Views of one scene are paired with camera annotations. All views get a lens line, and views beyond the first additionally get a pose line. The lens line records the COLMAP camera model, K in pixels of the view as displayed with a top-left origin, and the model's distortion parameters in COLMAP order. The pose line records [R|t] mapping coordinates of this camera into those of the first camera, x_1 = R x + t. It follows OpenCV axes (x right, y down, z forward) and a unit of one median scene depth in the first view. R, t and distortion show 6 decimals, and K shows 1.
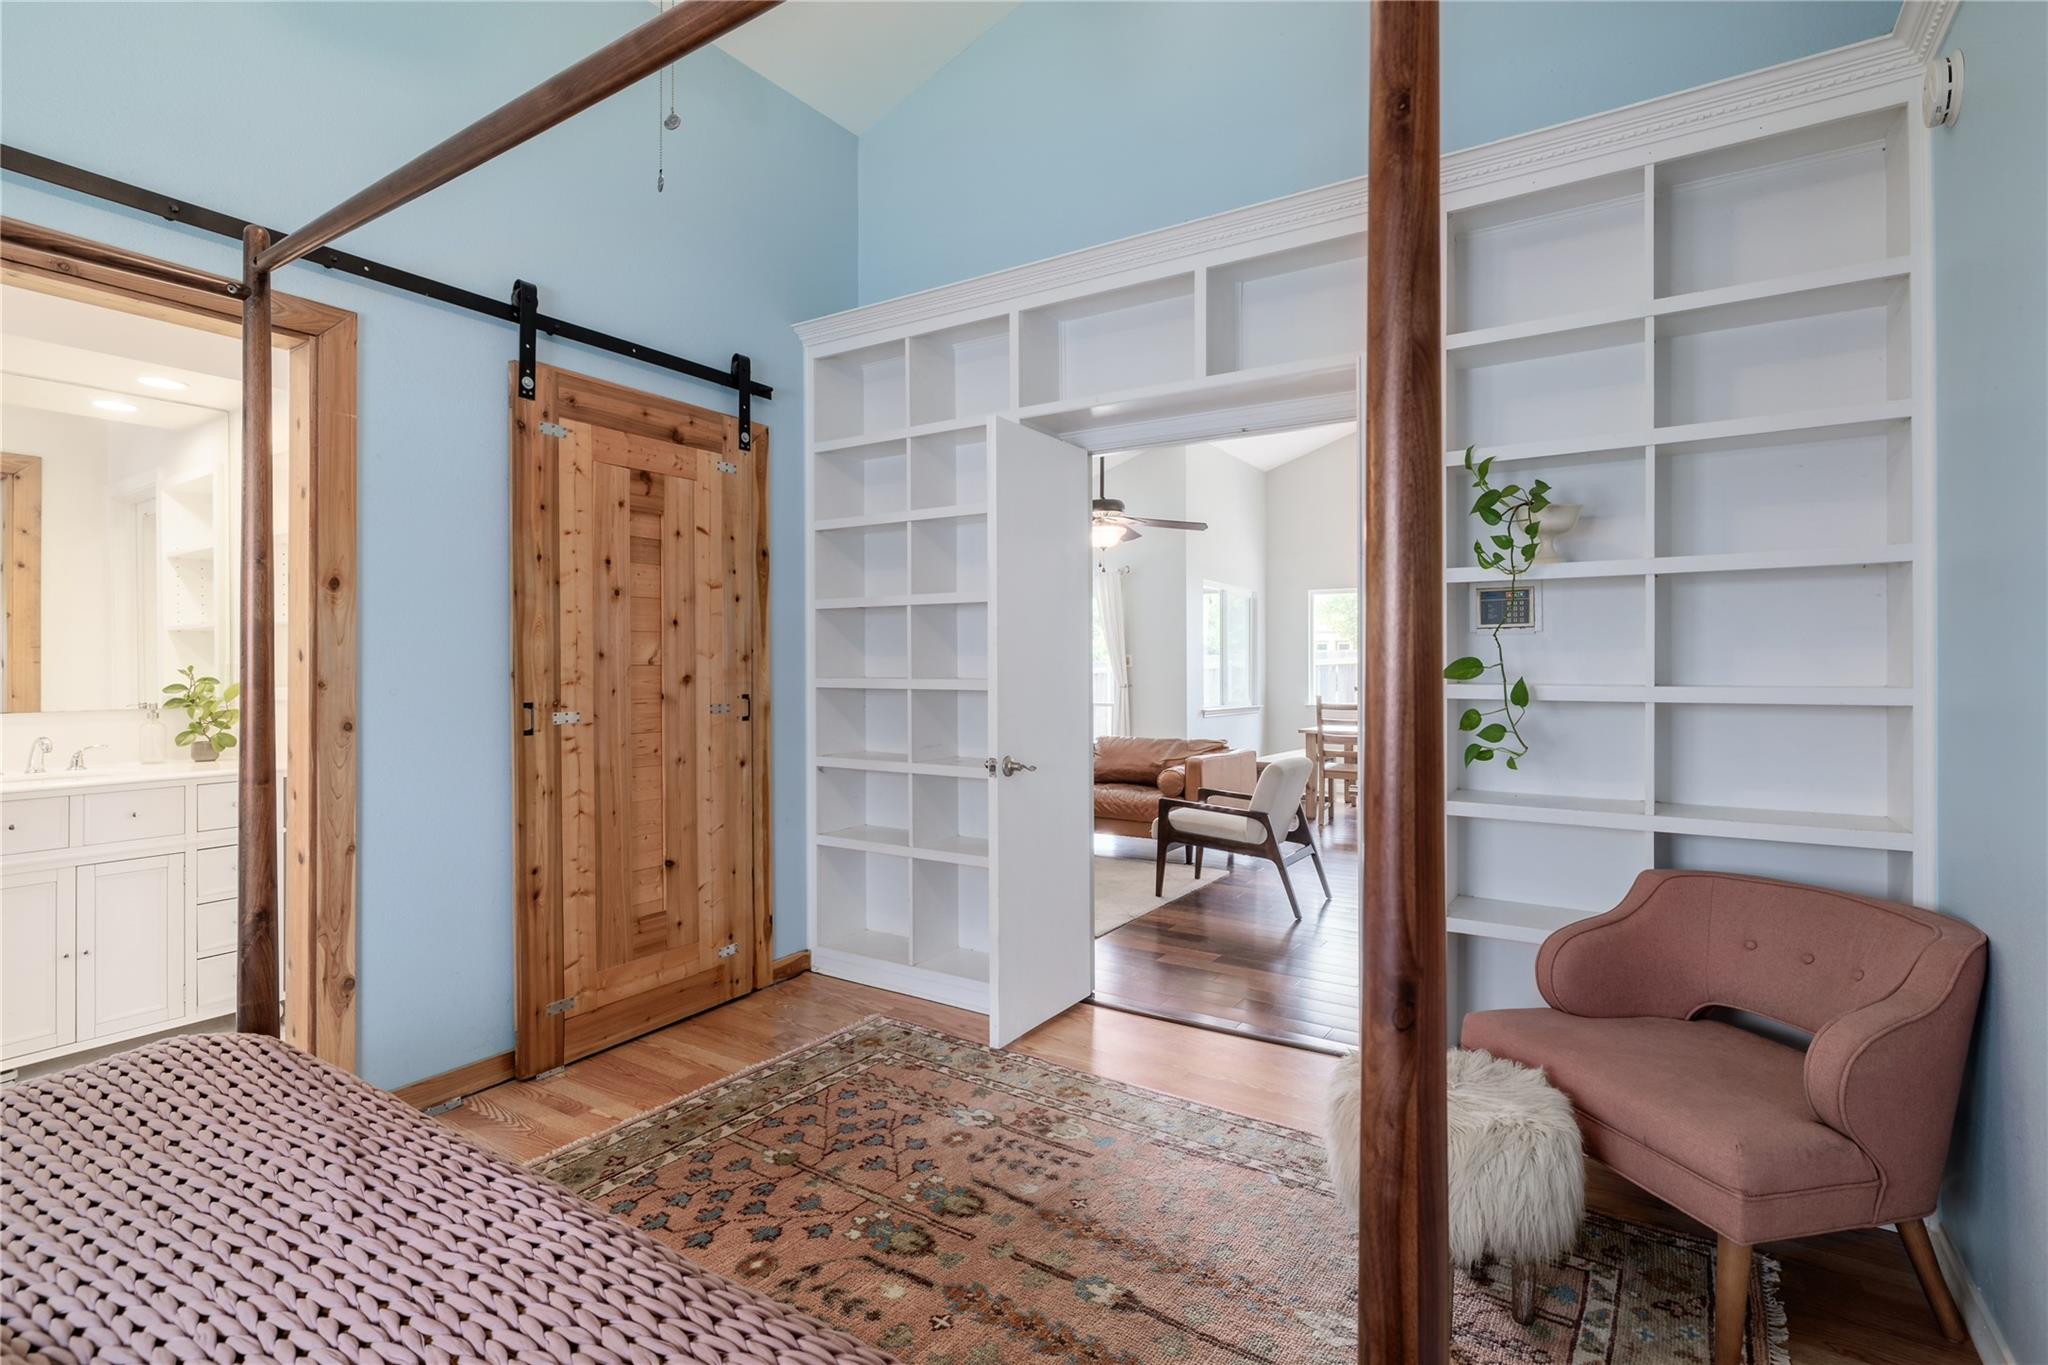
lens RADIAL K [[991.2, 0, 1019.7], [0, 991.2, 666.3], [0, 0, 1]] dist [-0.009451, 0.001734]
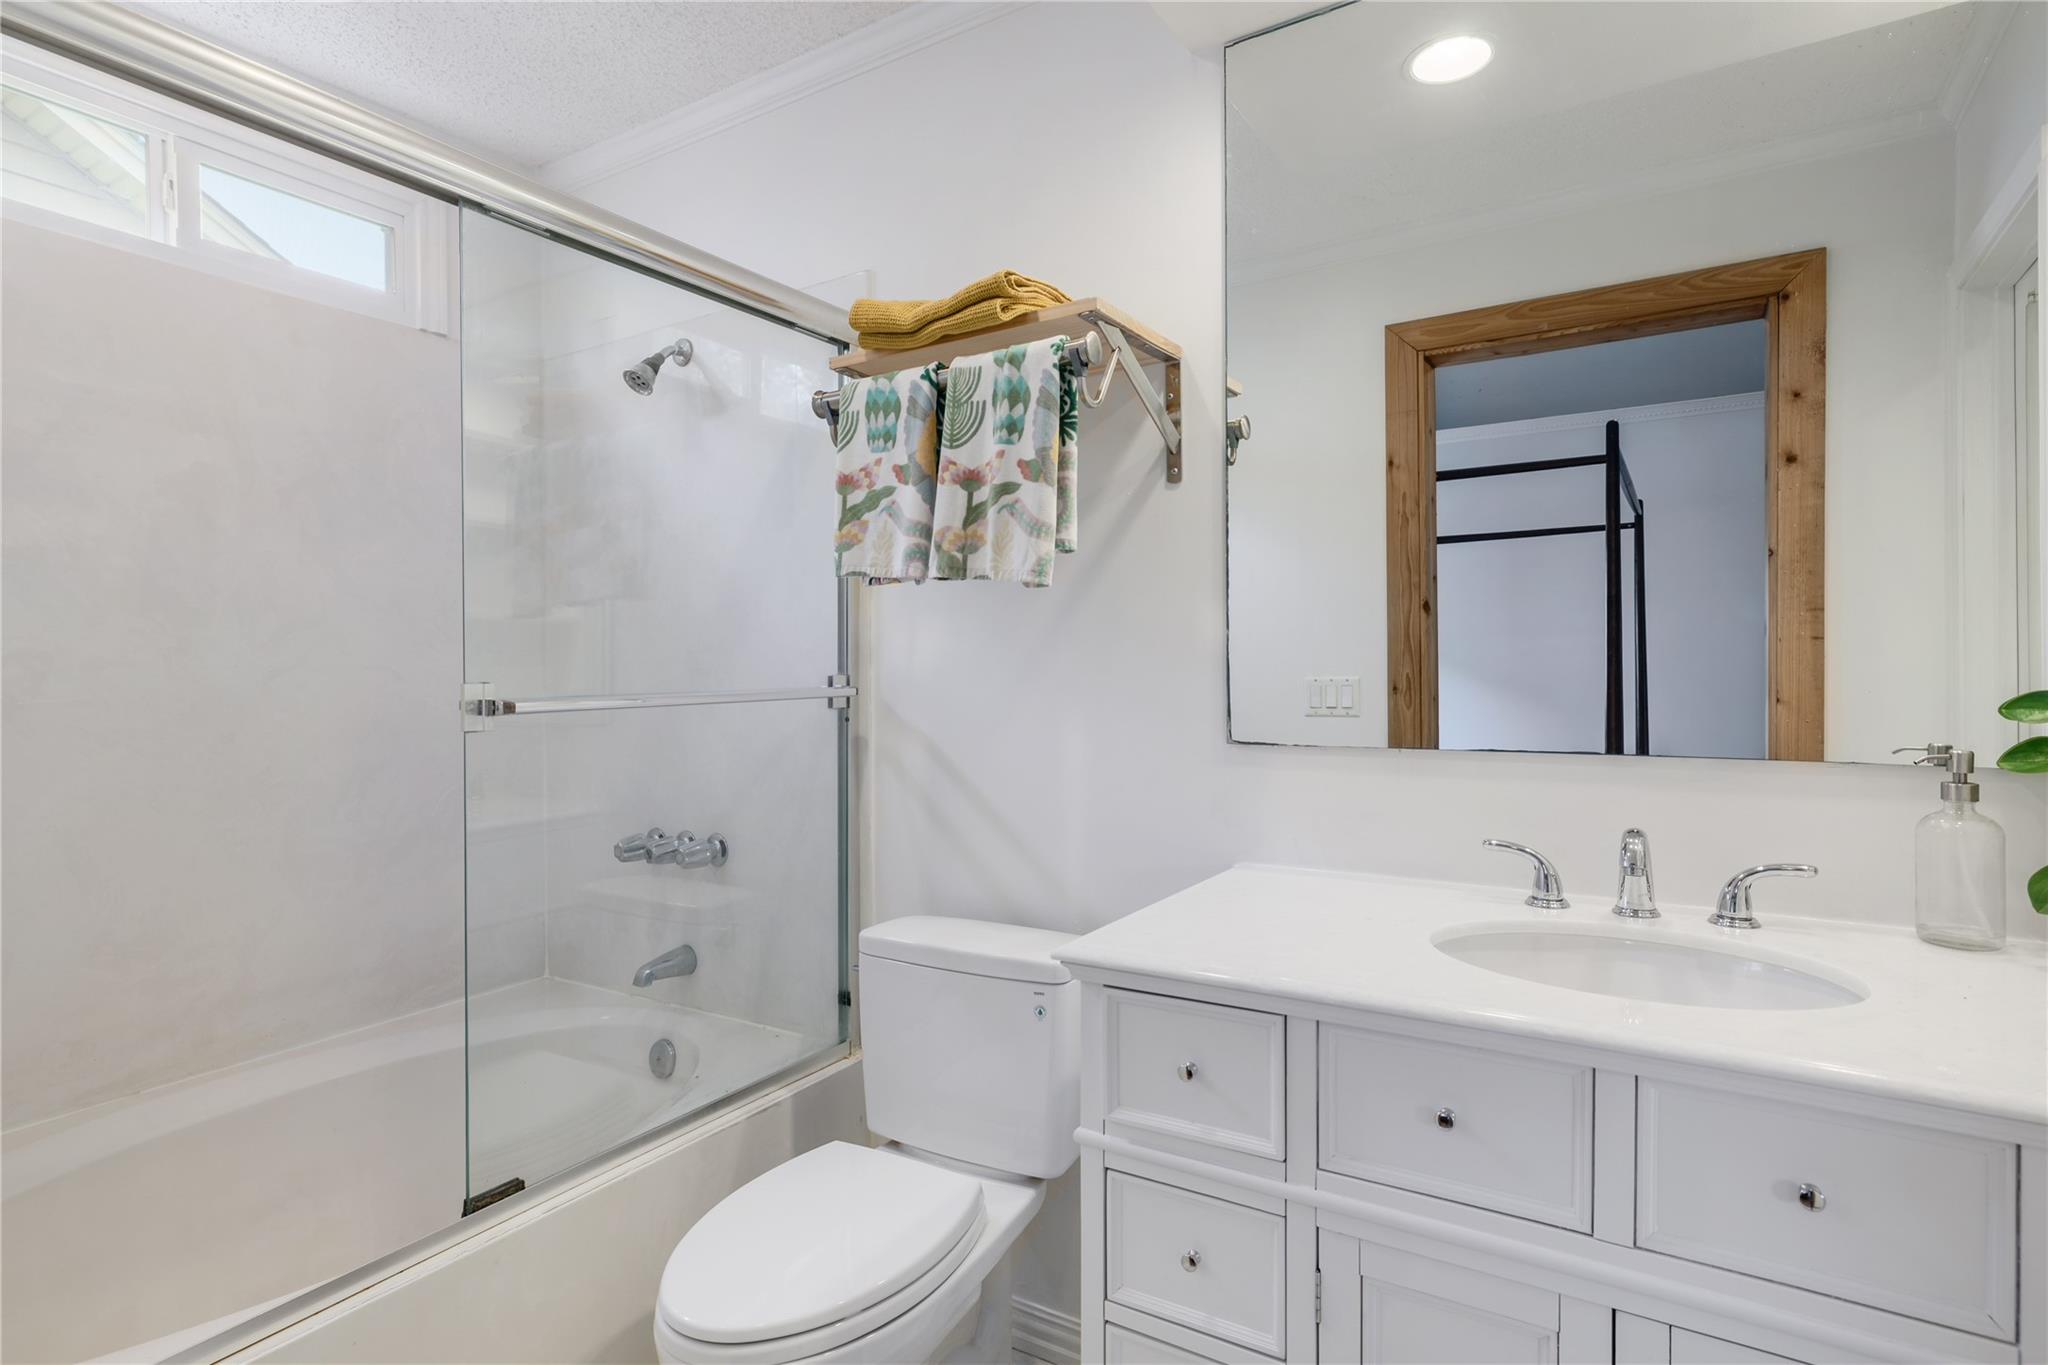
lens RADIAL K [[1031.8, 0, 1021.5], [0, 1031.8, 671.1], [0, 0, 1]] dist [-0.002458, 0.000037]
pose [[0.012743, 0.007621, -0.999890, -0.451184], [0.009719, 0.999923, 0.007745, 0.005467], [0.999872, -0.009817, 0.012668, 0.566018]]
